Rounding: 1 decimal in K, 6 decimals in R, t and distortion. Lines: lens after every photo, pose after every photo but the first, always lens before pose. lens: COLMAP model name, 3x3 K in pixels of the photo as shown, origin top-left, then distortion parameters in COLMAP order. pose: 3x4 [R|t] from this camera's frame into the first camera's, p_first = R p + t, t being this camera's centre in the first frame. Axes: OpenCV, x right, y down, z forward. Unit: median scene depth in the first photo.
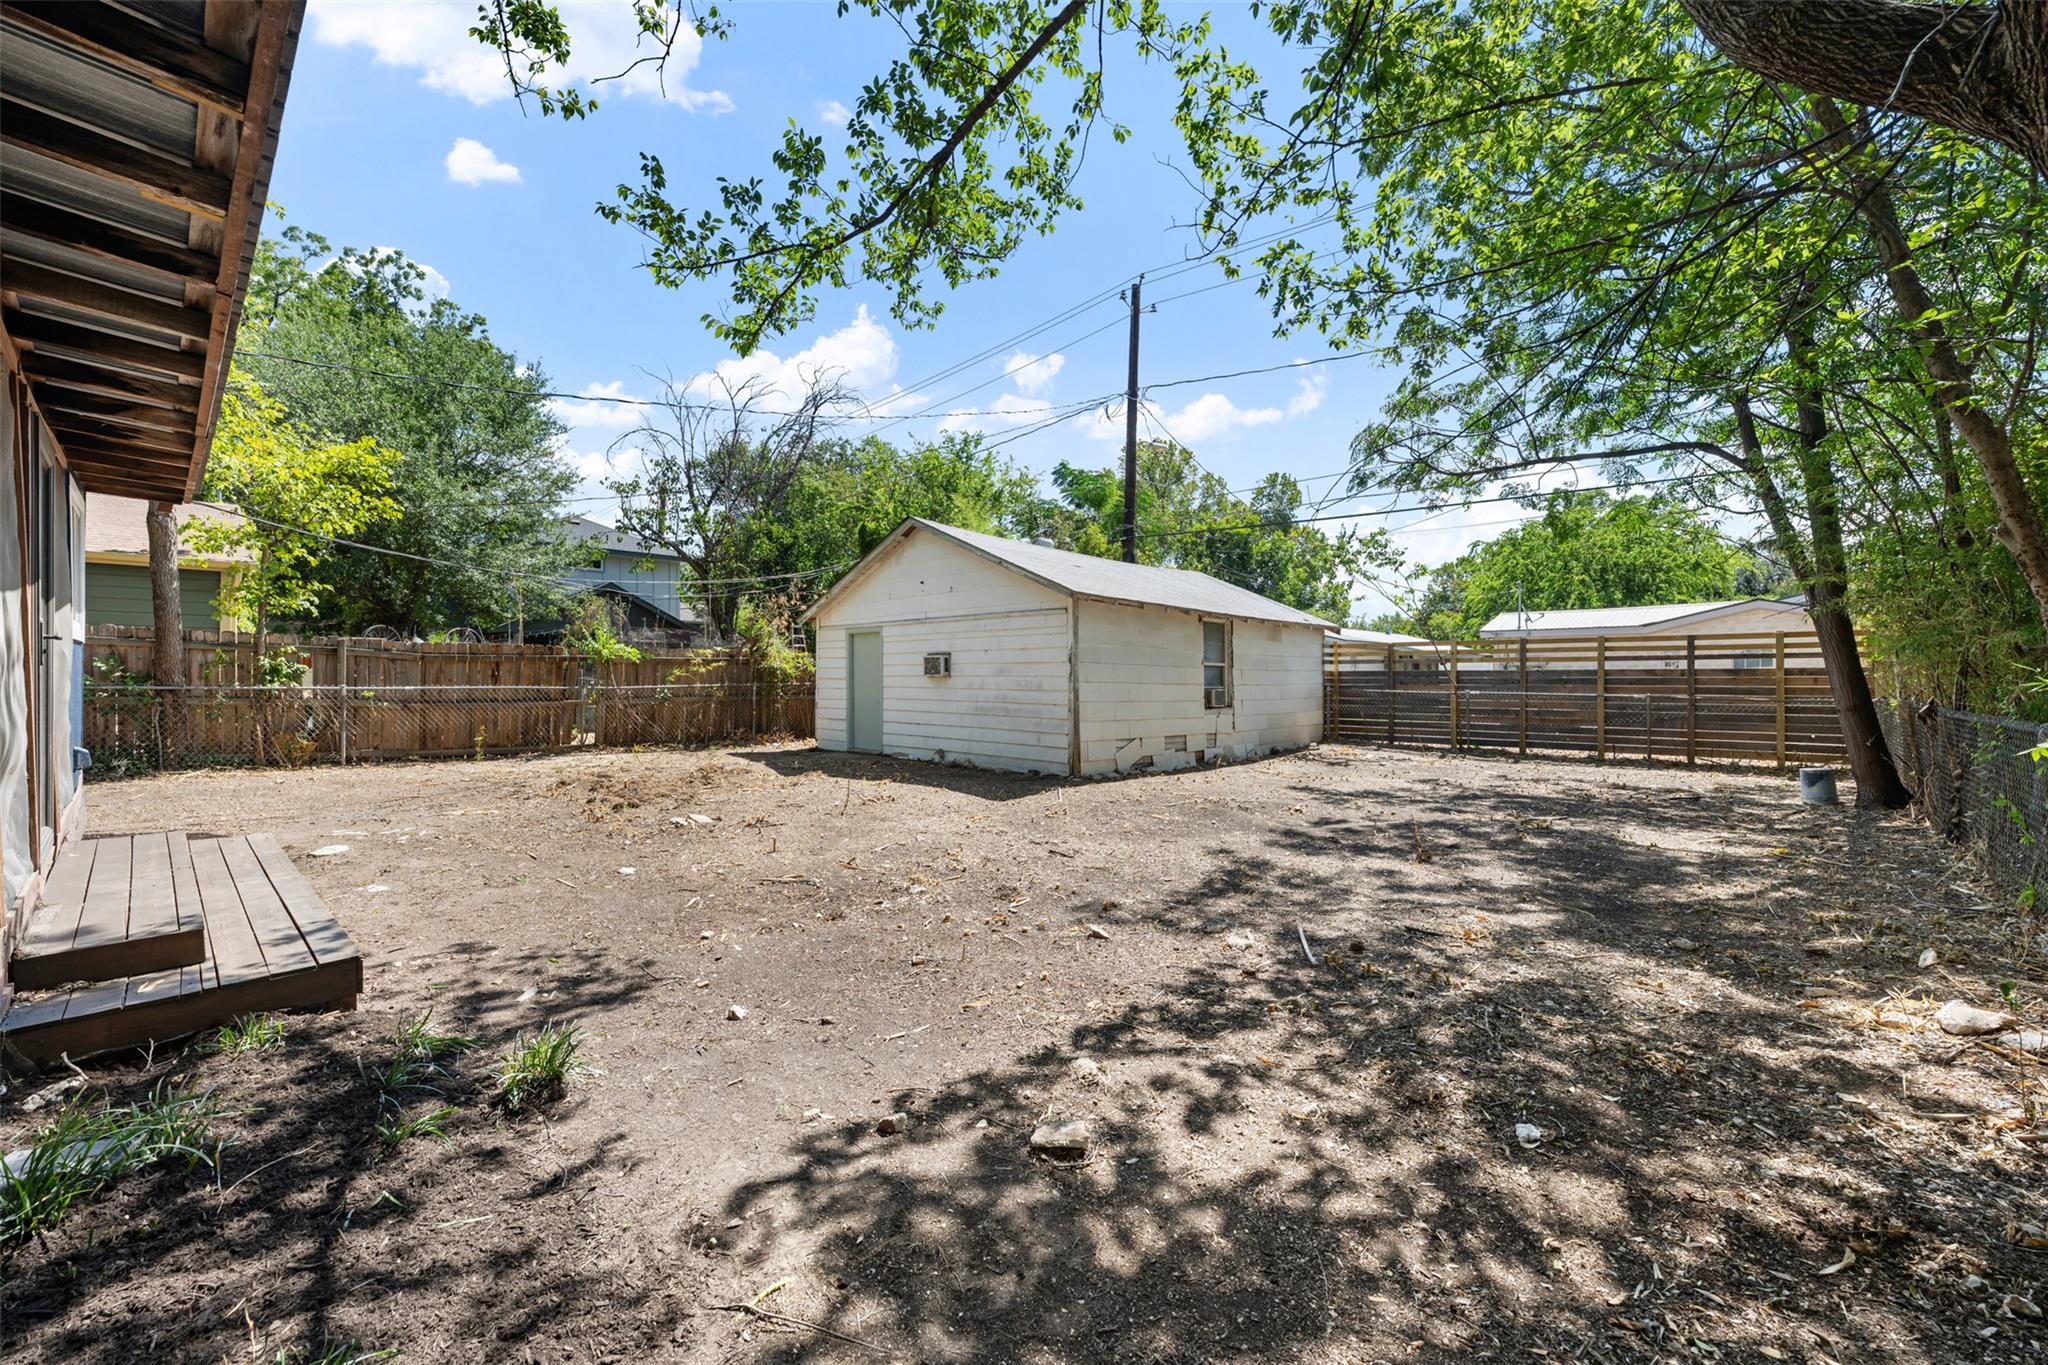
lens RADIAL K [[818.9, 0, 1018.5], [0, 818.9, 683.5], [0, 0, 1]] dist [0.000982, 0.000072]
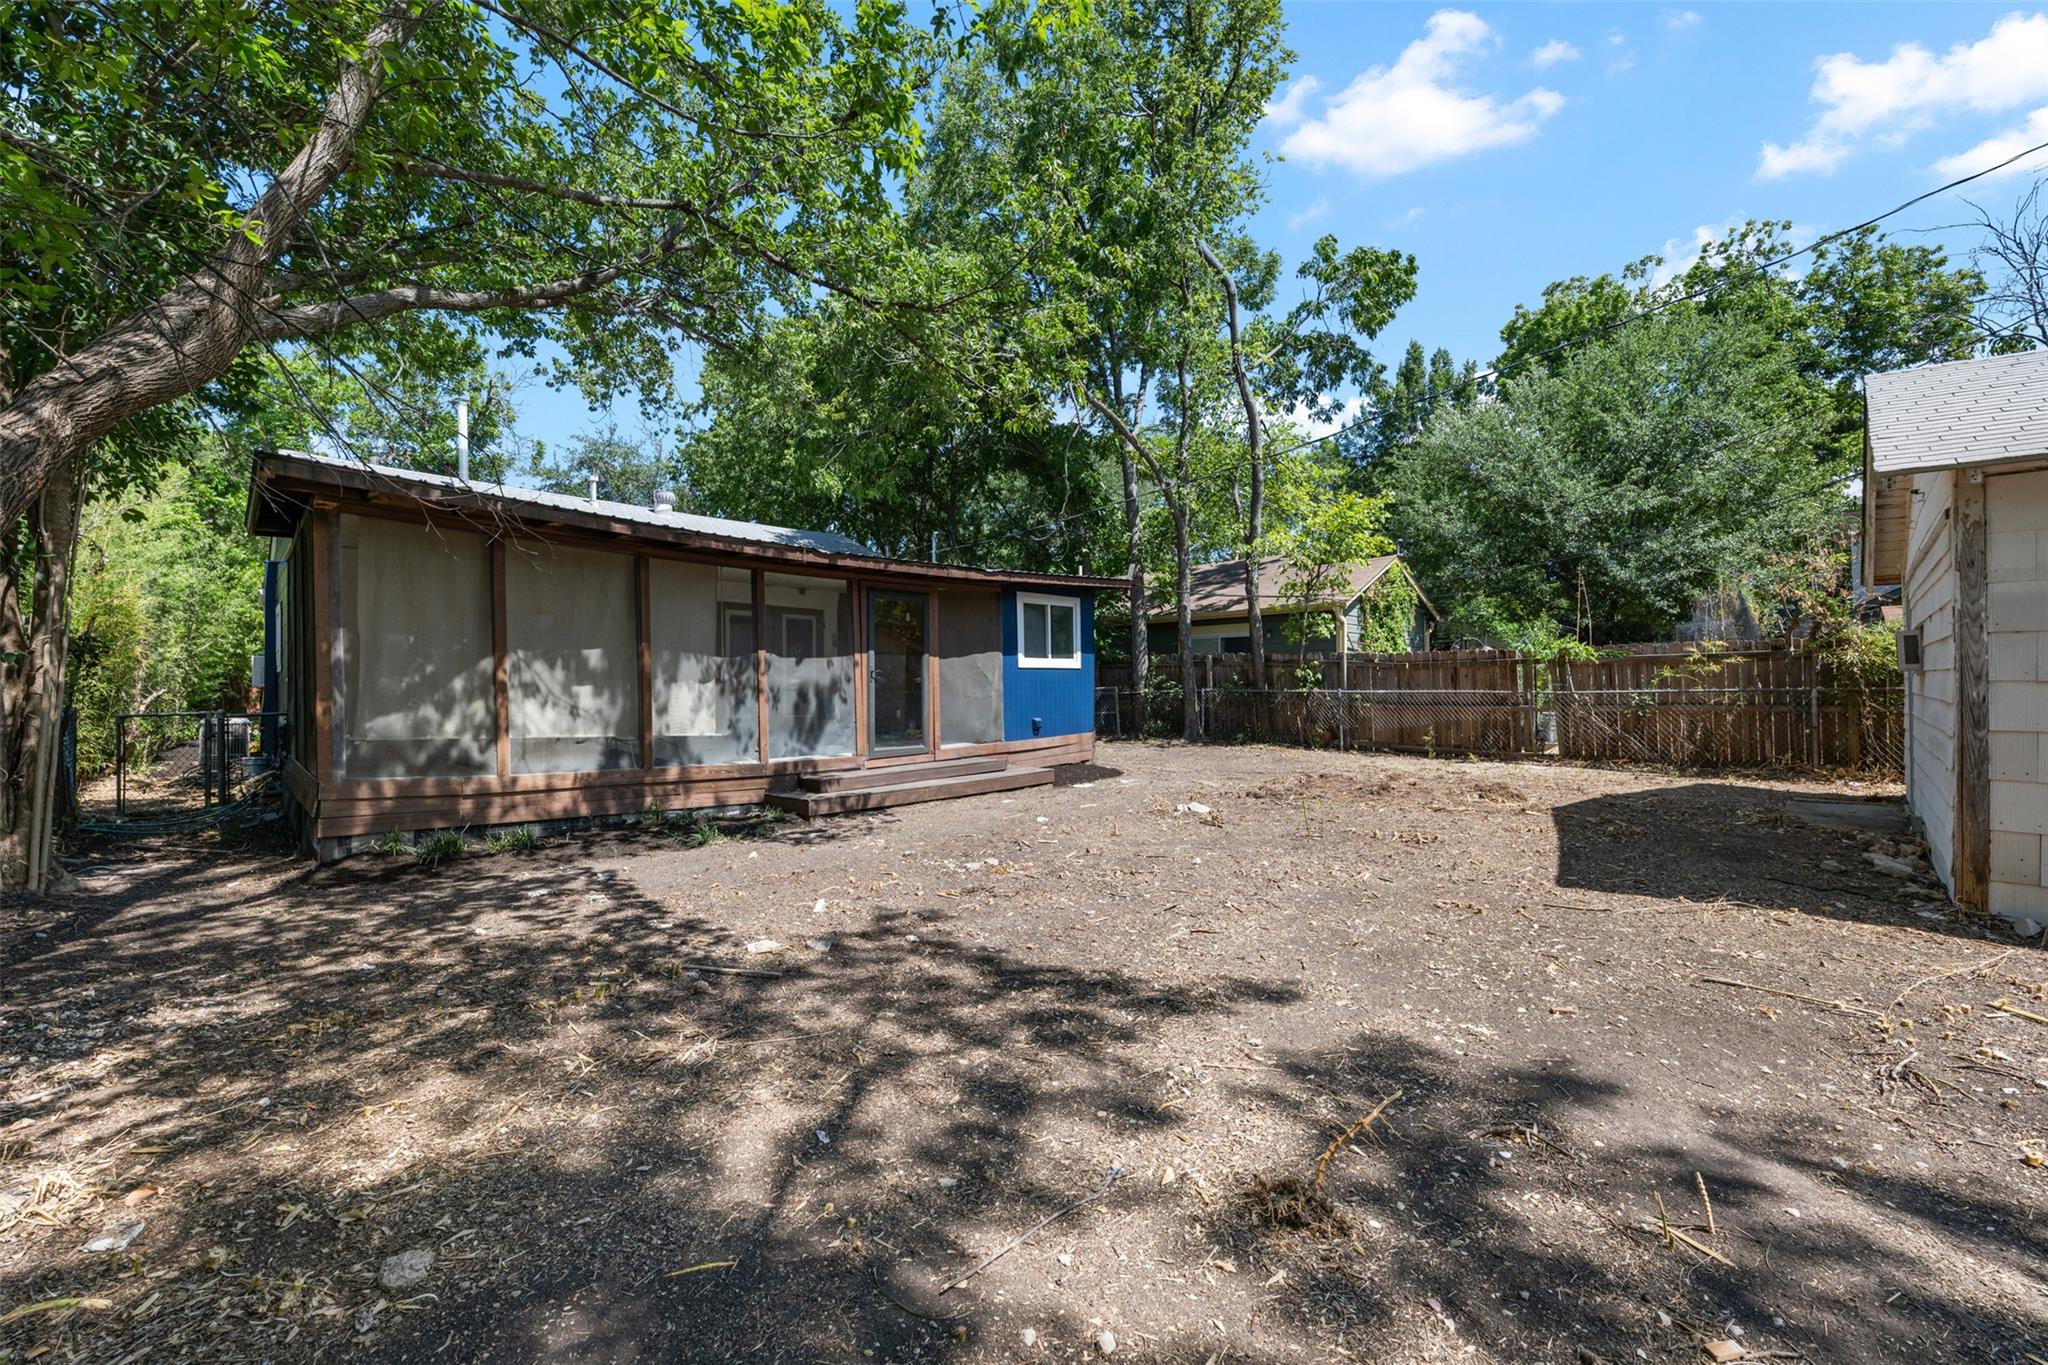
lens RADIAL K [[818.9, 0, 1018.5], [0, 818.9, 683.5], [0, 0, 1]] dist [0.000982, 0.000072]
pose [[-0.033709, -0.005207, -0.999418, 1.192027], [0.003988, 0.999978, -0.005344, -0.005636], [0.999424, -0.004166, -0.033687, 1.254098]]
